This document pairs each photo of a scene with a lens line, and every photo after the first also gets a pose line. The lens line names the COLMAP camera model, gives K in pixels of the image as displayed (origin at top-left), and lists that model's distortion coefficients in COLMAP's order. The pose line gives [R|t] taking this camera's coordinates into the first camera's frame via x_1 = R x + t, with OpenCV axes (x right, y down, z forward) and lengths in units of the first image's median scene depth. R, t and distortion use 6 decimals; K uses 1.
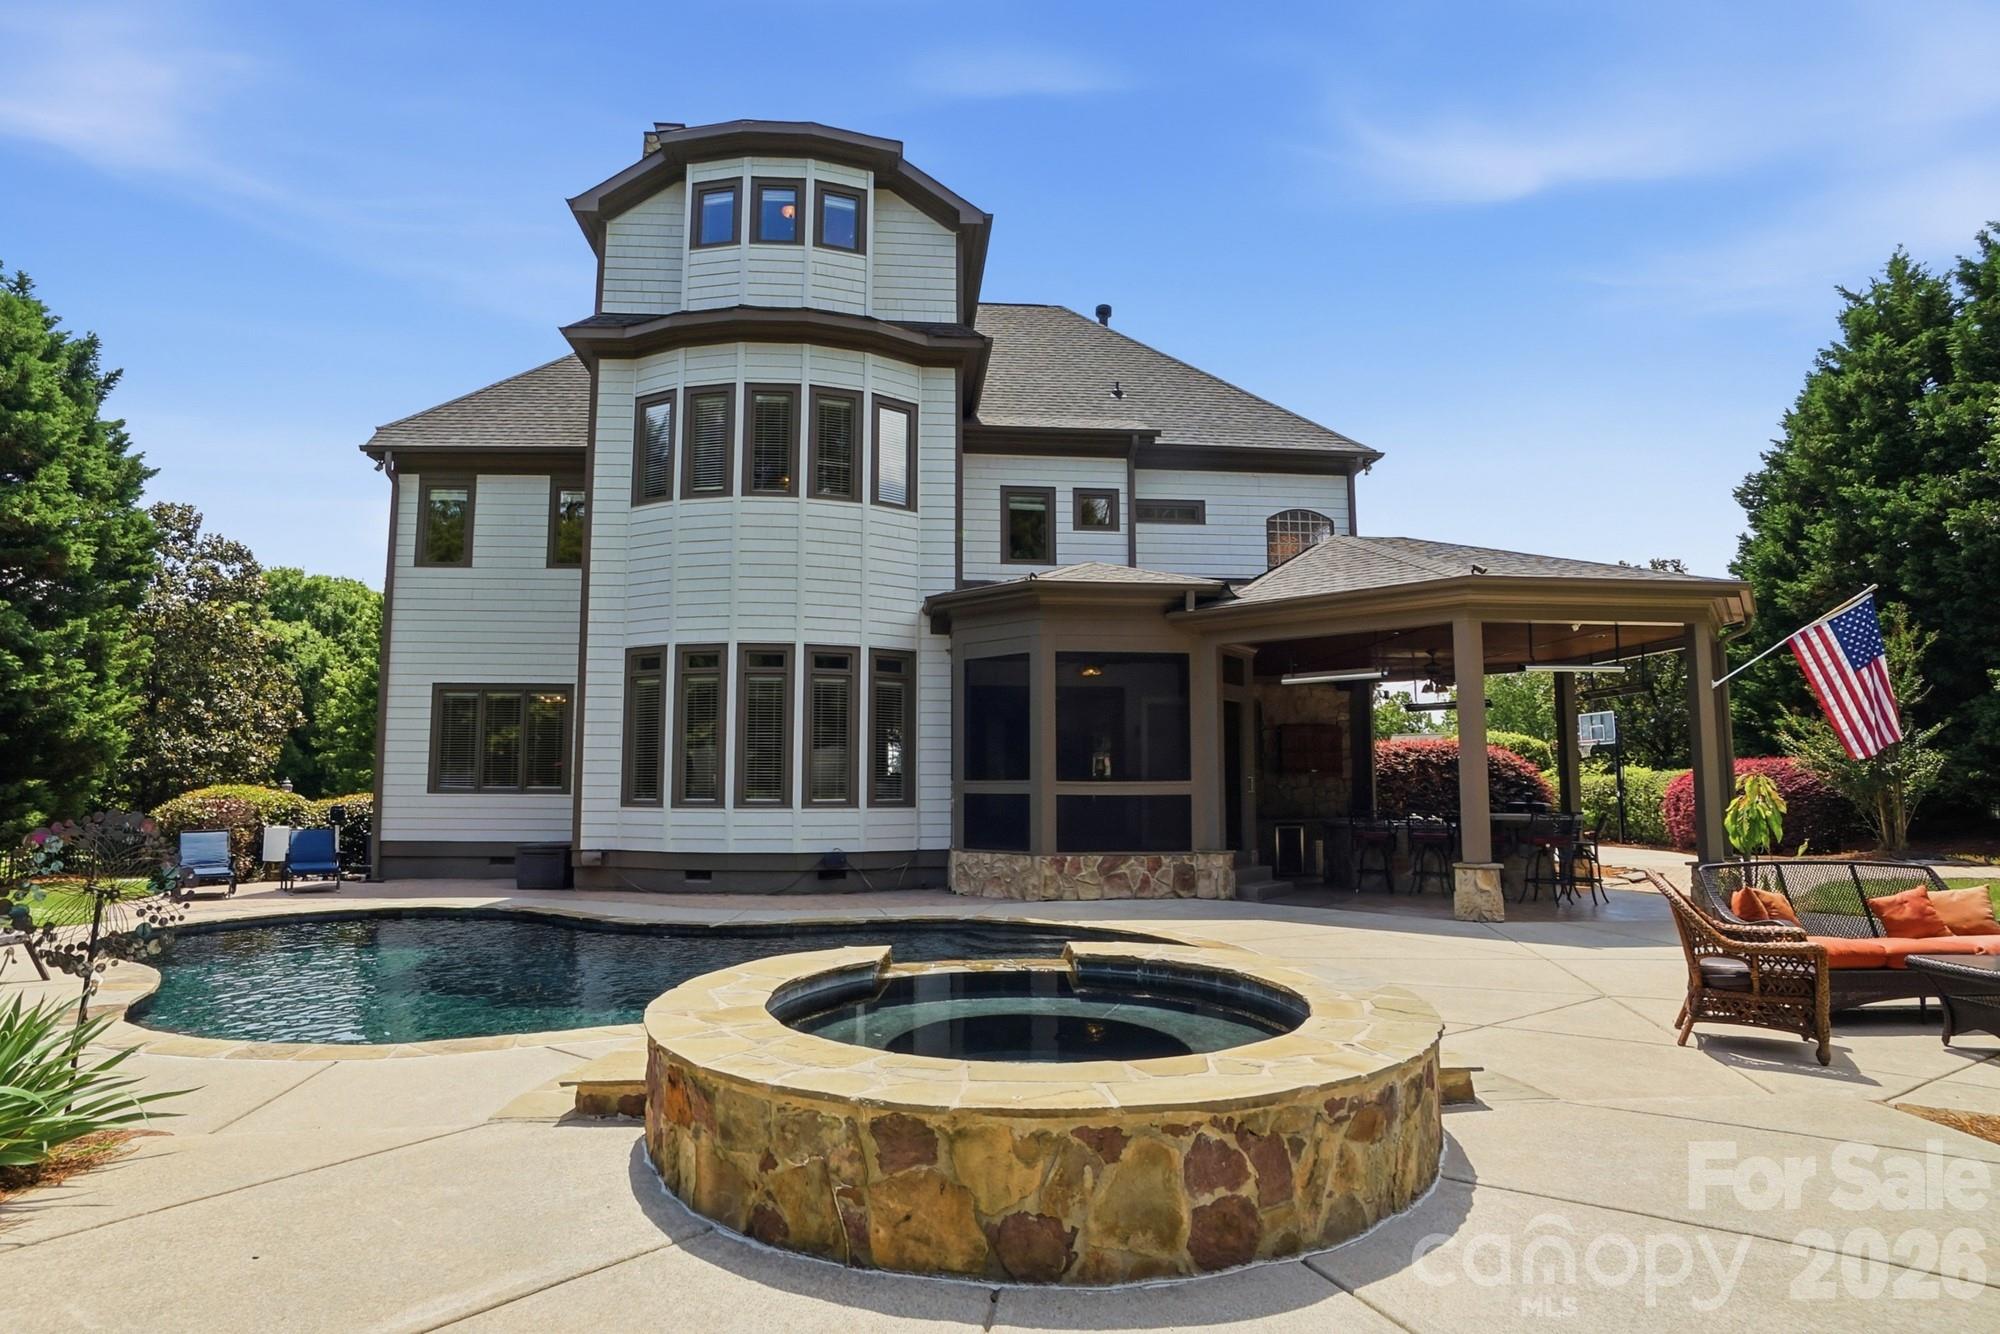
lens RADIAL K [[1001.4, 0, 1009.1], [0, 1001.4, 663.2], [0, 0, 1]] dist [-0.031321, -0.000948]
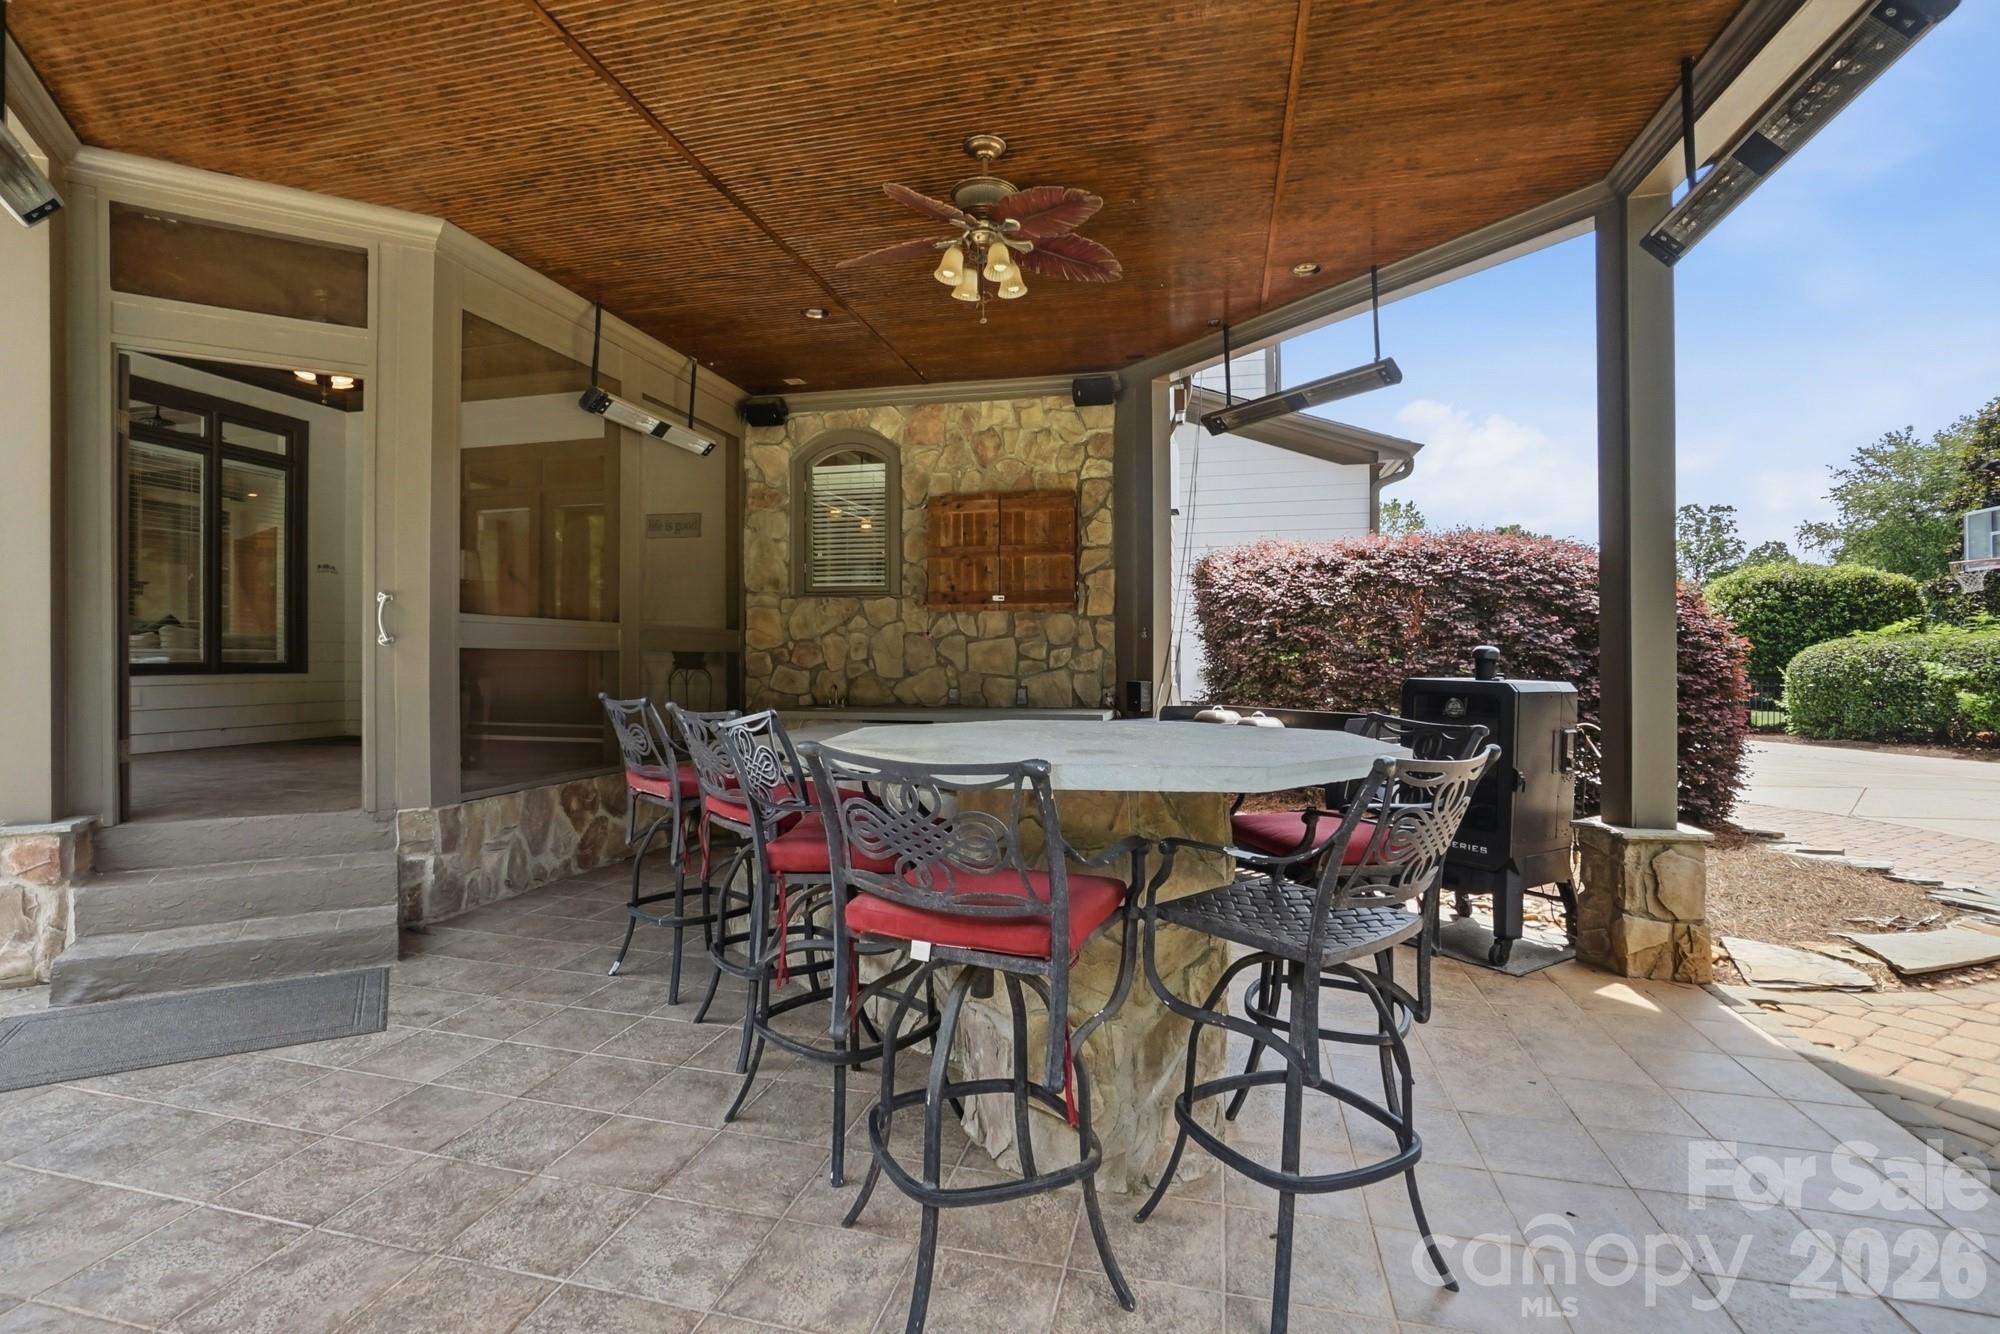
lens RADIAL K [[1001.4, 0, 1009.1], [0, 1001.4, 663.2], [0, 0, 1]] dist [-0.031321, -0.000948]
pose [[0.950679, 0.003438, -0.310157, 0.433534], [0.036623, 0.991700, 0.123249, 0.081750], [0.308006, -0.128529, 0.942662, 0.586497]]
